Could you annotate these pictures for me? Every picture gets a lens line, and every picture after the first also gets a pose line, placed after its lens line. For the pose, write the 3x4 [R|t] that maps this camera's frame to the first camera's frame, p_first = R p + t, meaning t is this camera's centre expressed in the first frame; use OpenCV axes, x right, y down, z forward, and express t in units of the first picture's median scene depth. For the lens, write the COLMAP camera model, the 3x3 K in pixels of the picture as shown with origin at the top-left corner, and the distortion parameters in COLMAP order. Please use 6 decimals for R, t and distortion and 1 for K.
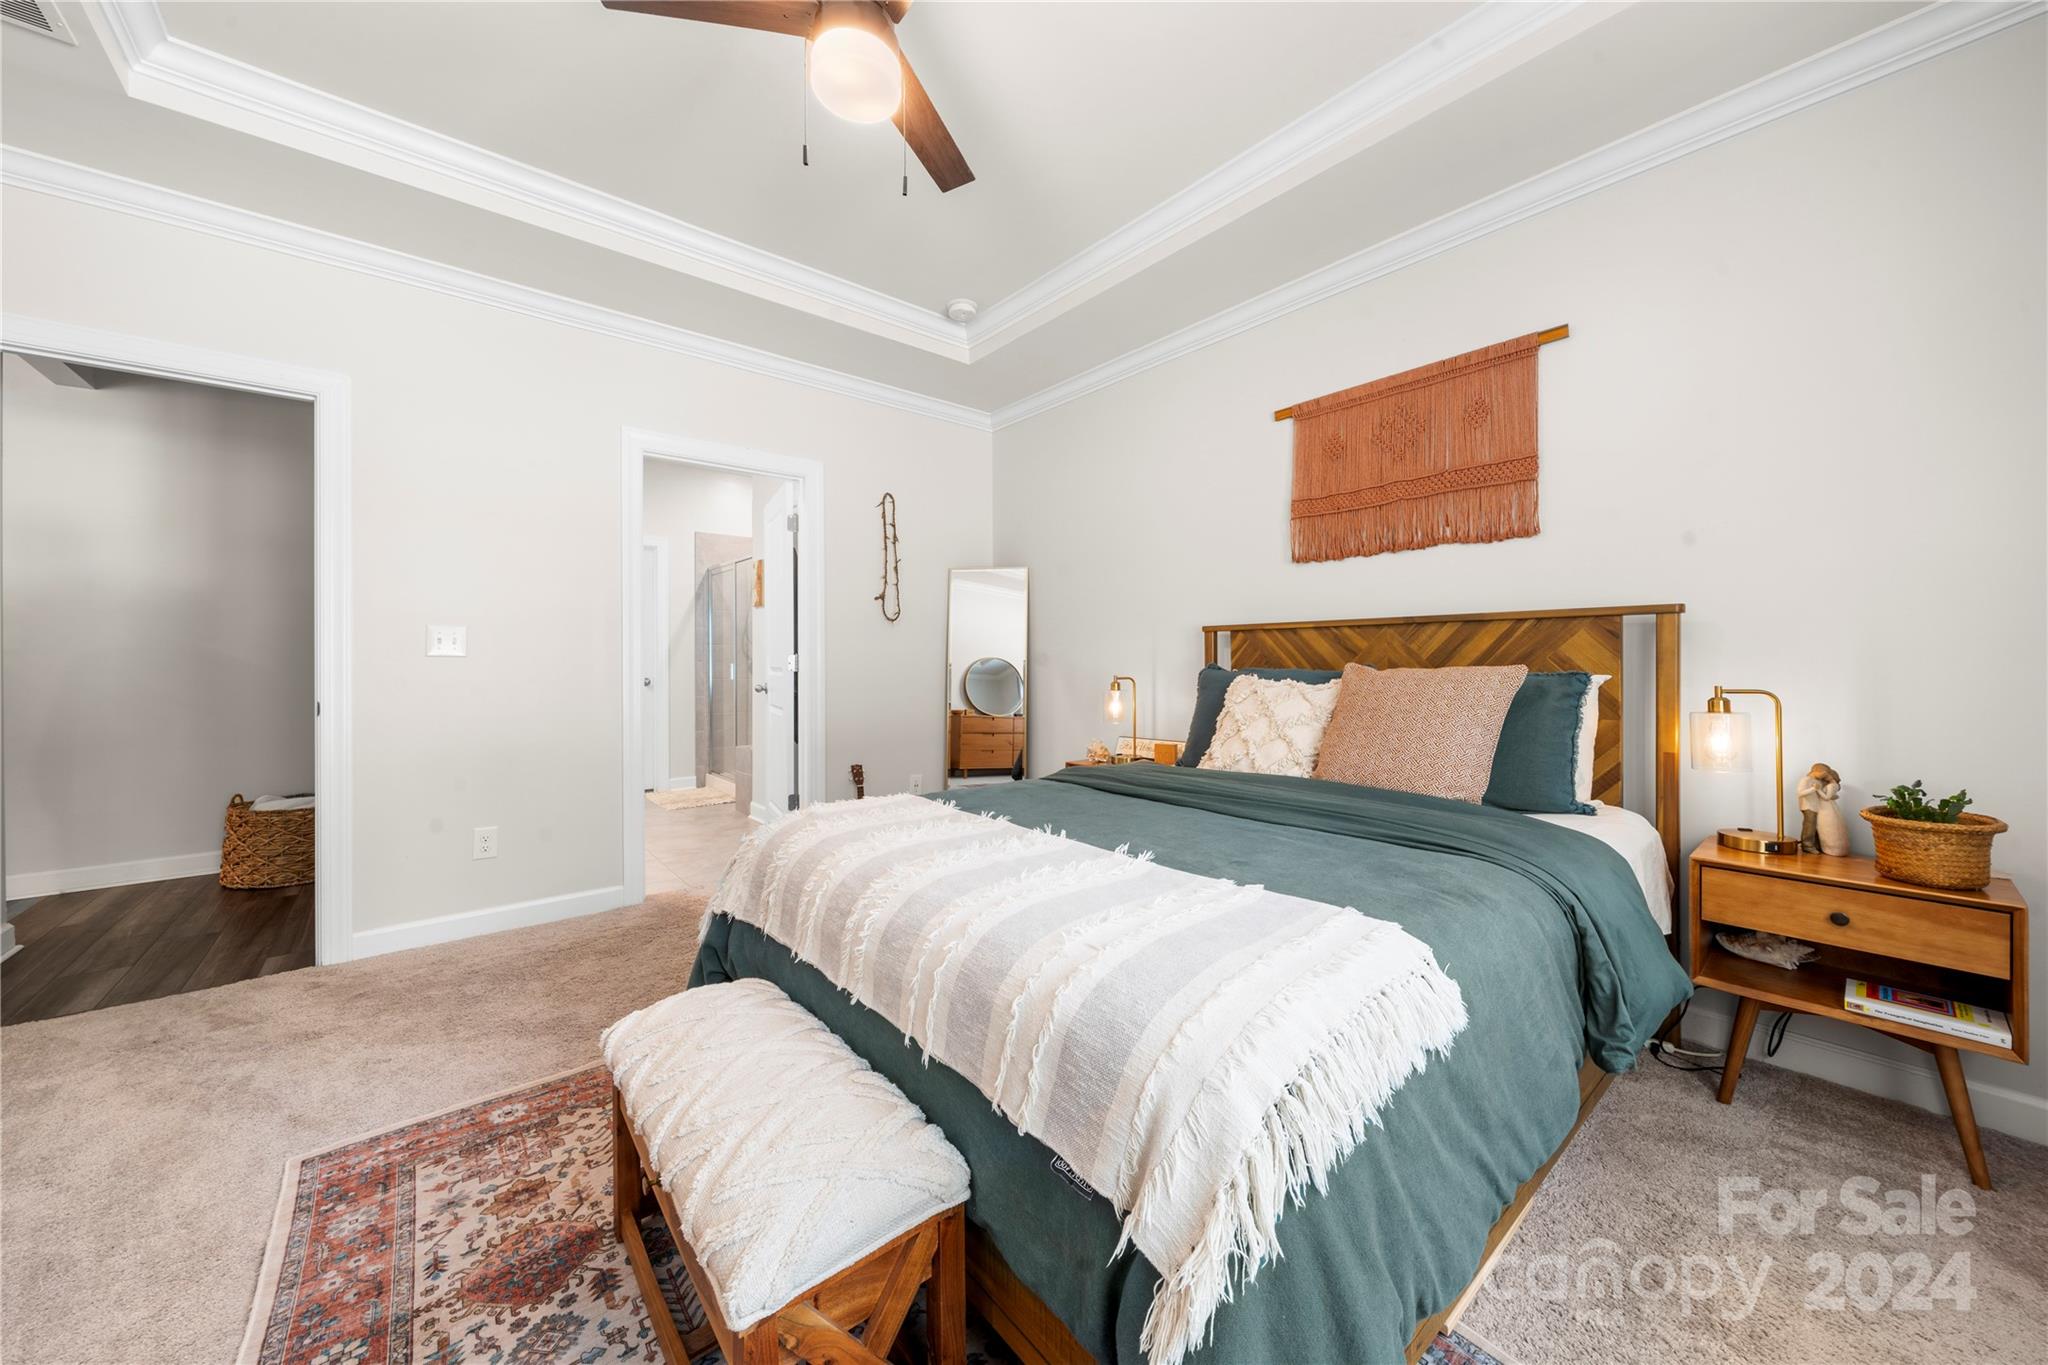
lens RADIAL K [[726.2, 0, 1028.9], [0, 726.2, 650.2], [0, 0, 1]] dist [-0.003517, -0.000150]
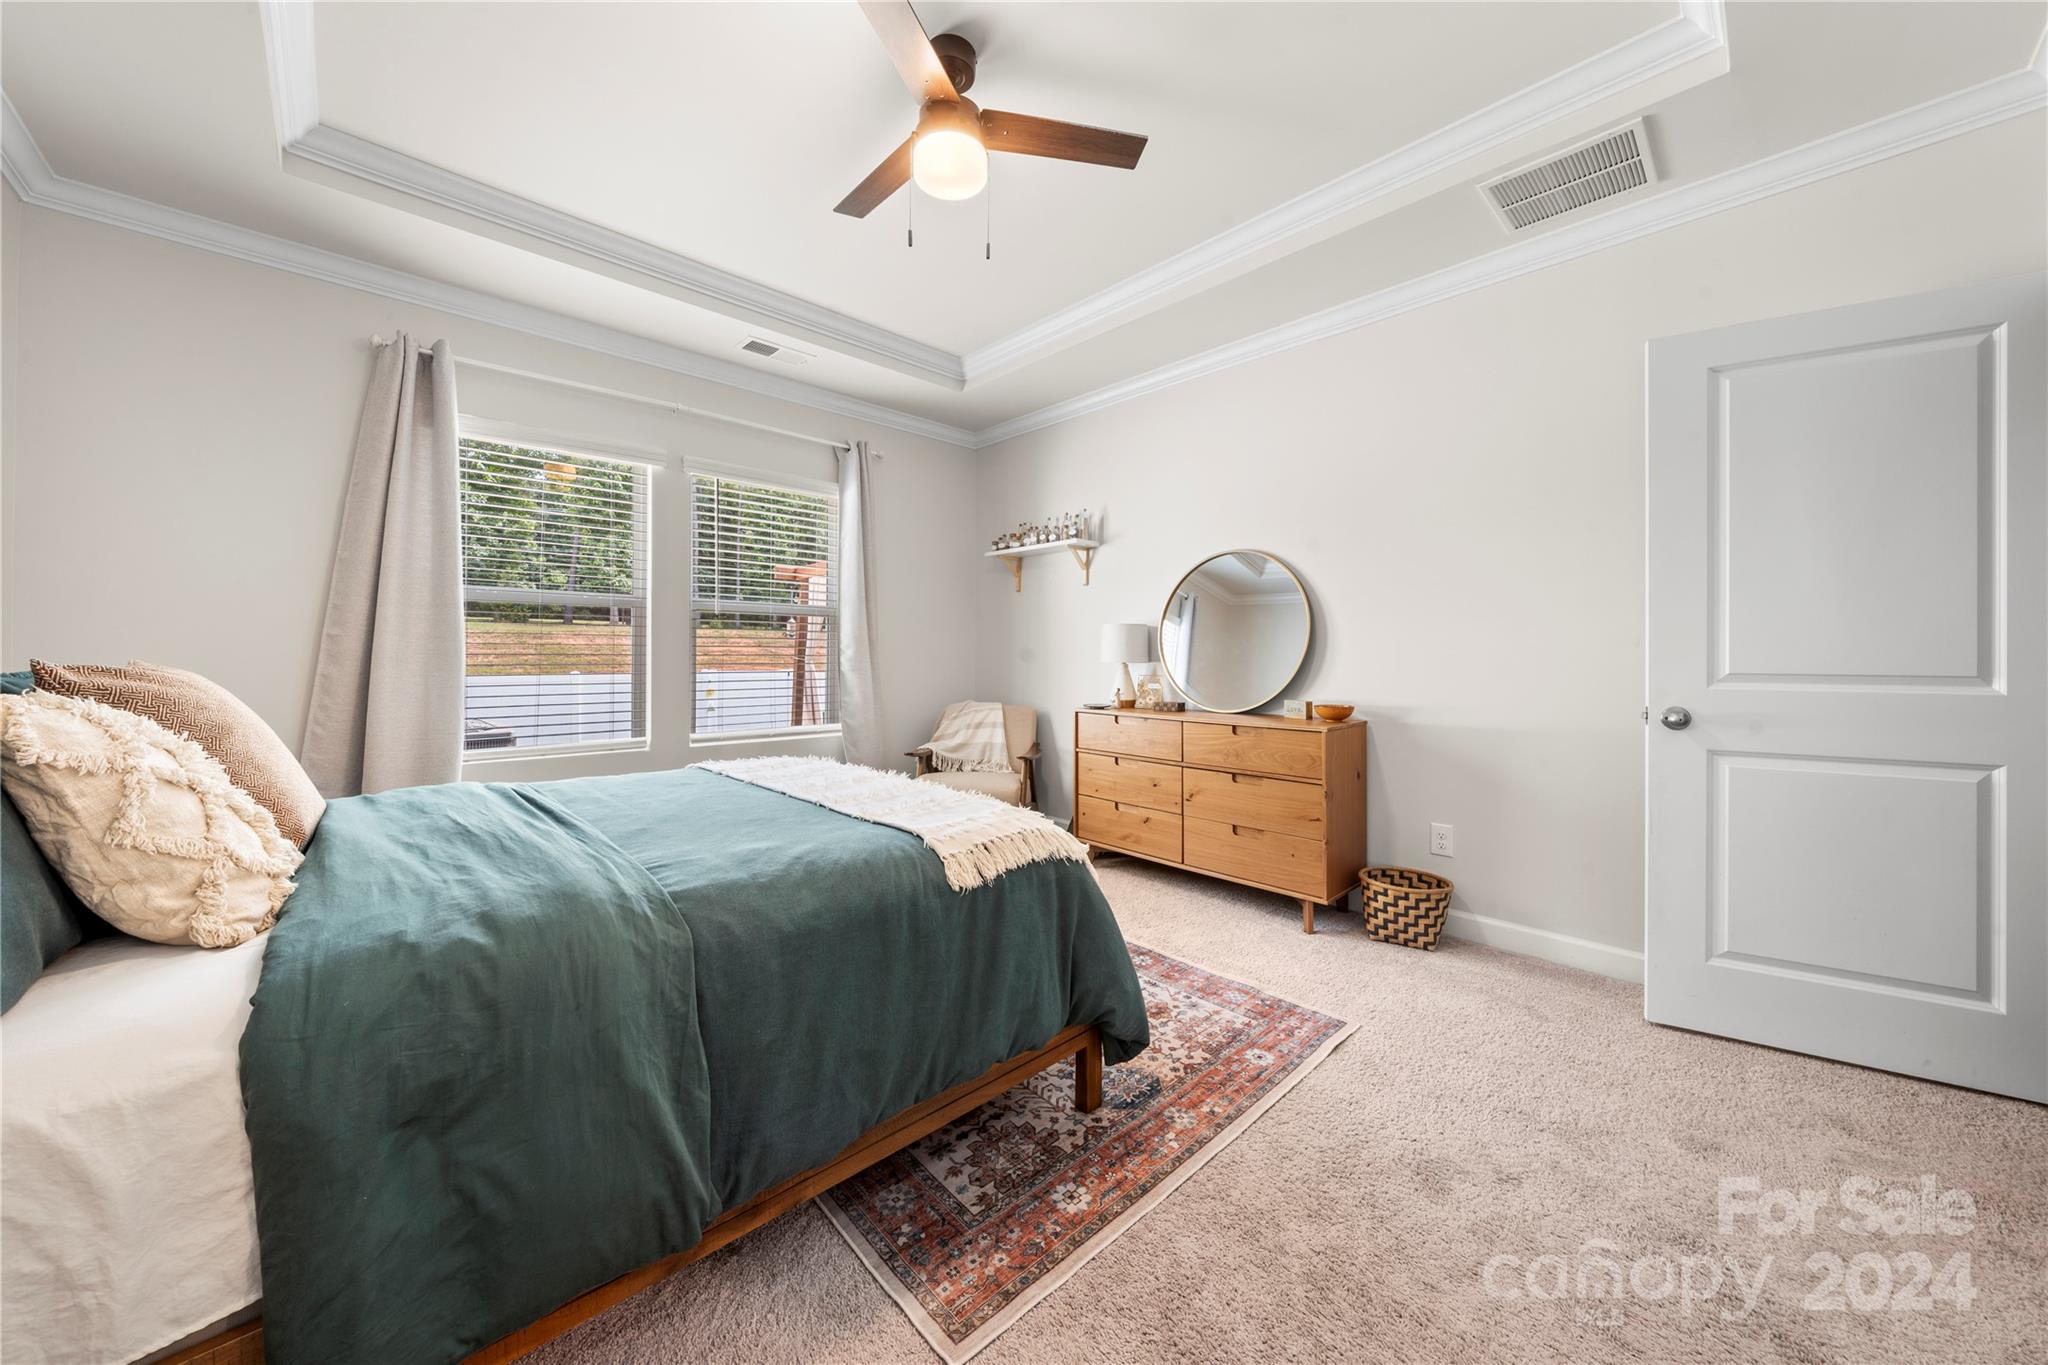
lens RADIAL K [[714.5, 0, 1015.0], [0, 714.5, 653.0], [0, 0, 1]] dist [-0.007823, -0.000098]
pose [[-0.998529, -0.000429, -0.054221, -0.323988], [0.000468, 0.999863, -0.016531, 0.032416], [0.054221, -0.016532, -0.998392, 2.447523]]
